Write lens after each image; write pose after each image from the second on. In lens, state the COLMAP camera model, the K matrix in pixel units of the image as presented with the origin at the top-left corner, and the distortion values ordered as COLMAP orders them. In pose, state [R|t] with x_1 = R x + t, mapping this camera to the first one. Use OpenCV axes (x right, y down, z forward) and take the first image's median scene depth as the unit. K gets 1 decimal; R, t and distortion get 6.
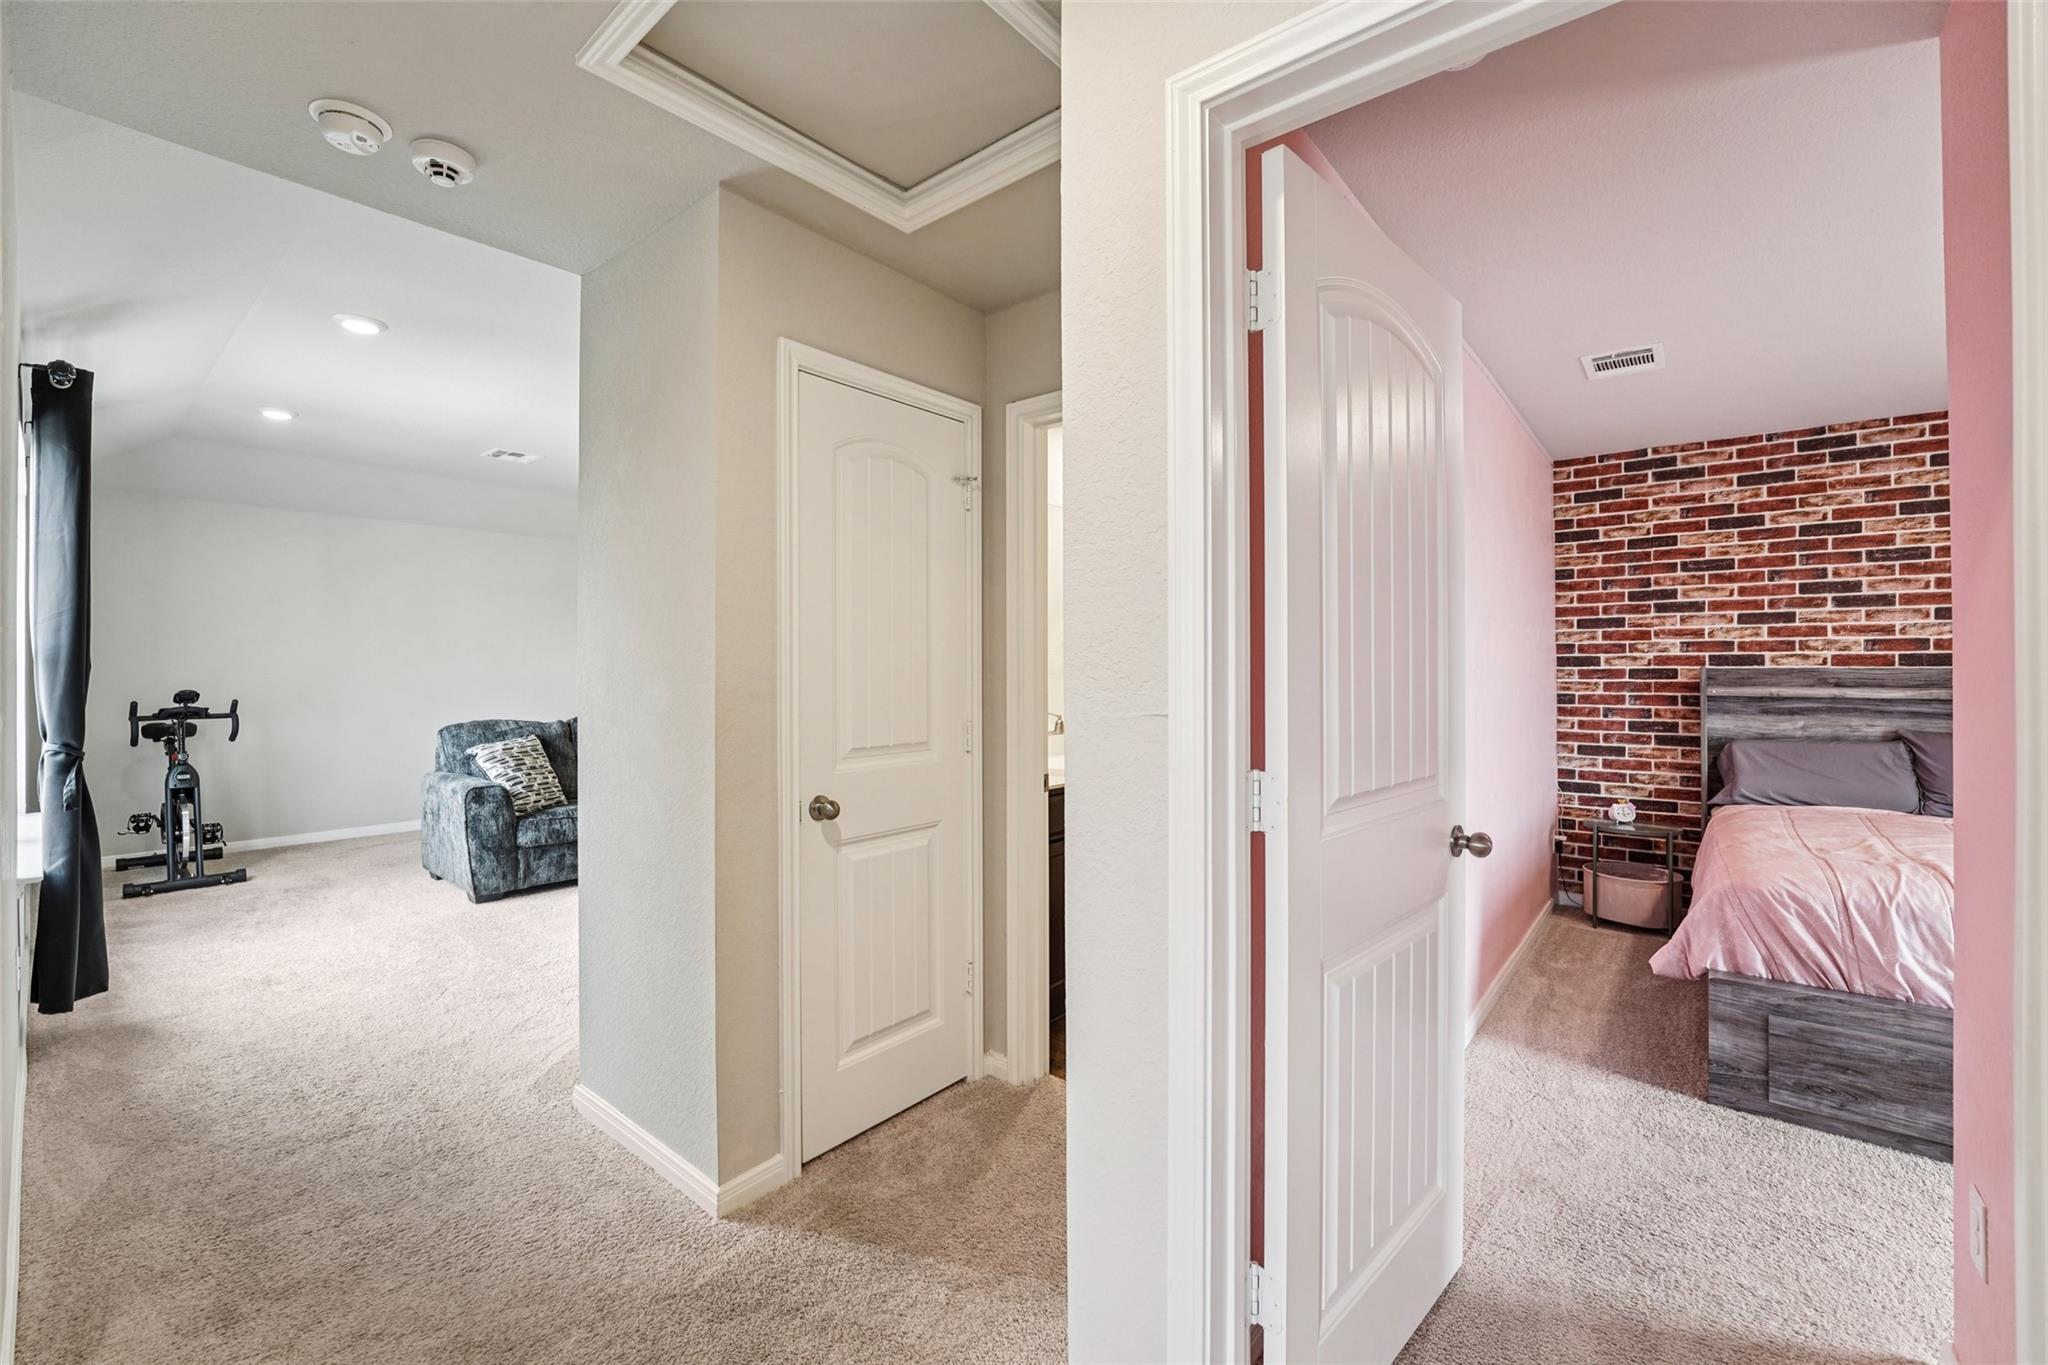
lens RADIAL K [[844.9, 0, 1026.8], [0, 844.9, 670.7], [0, 0, 1]] dist [-0.026999, 0.004012]
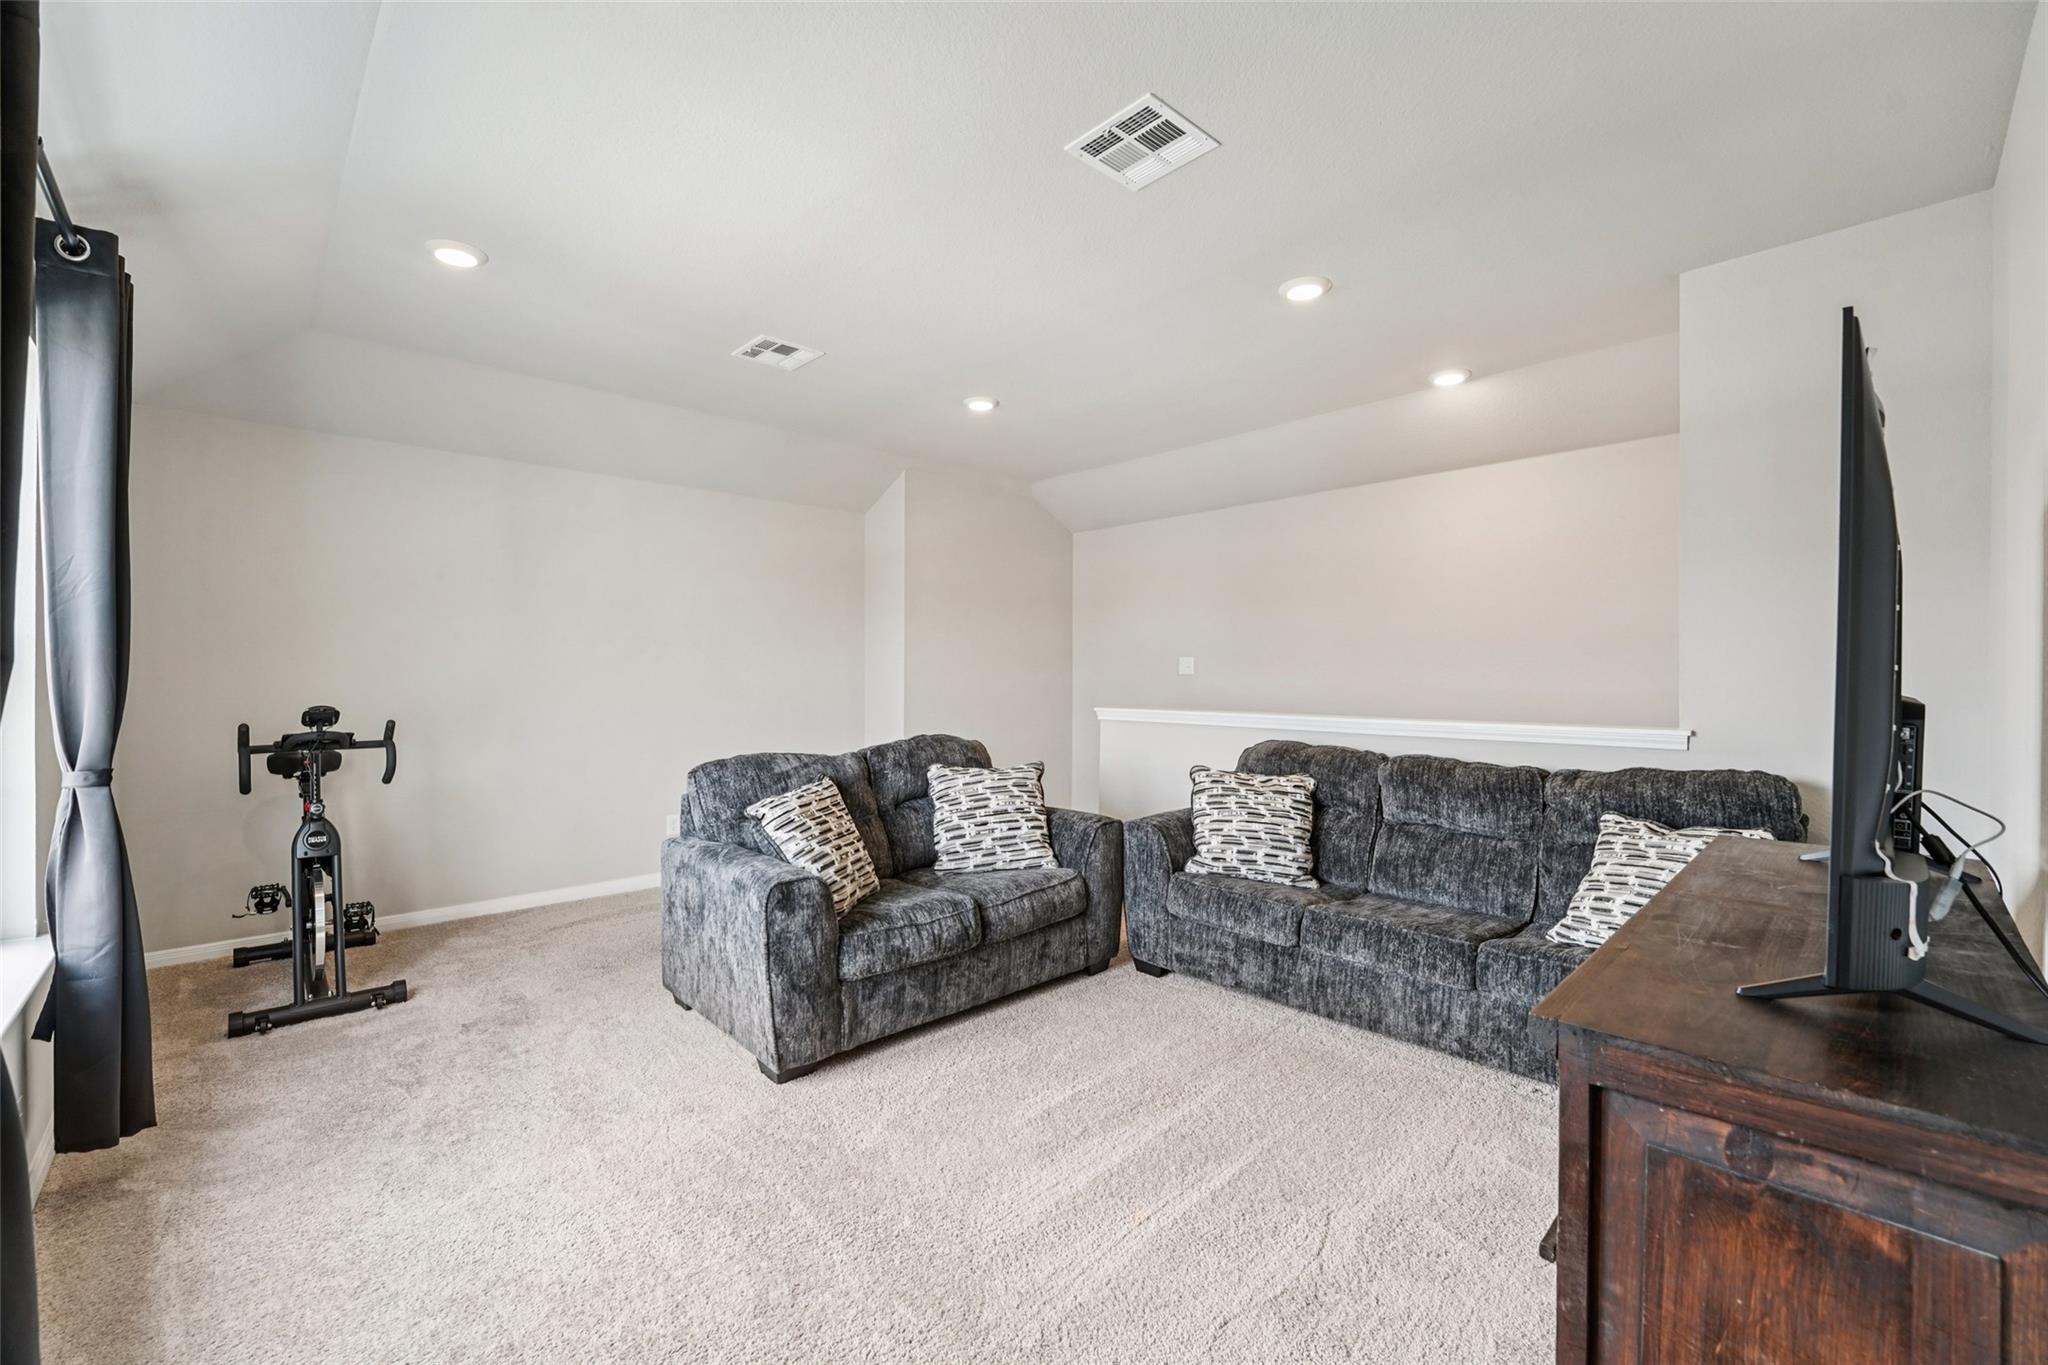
lens RADIAL K [[844.9, 0, 1031.9], [0, 844.9, 676.0], [0, 0, 1]] dist [-0.026999, 0.004012]
pose [[0.993655, 0.000460, -0.112471, -0.390720], [-0.000628, 0.999999, -0.001464, 0.000923], [0.112470, 0.001525, 0.993654, 0.414187]]
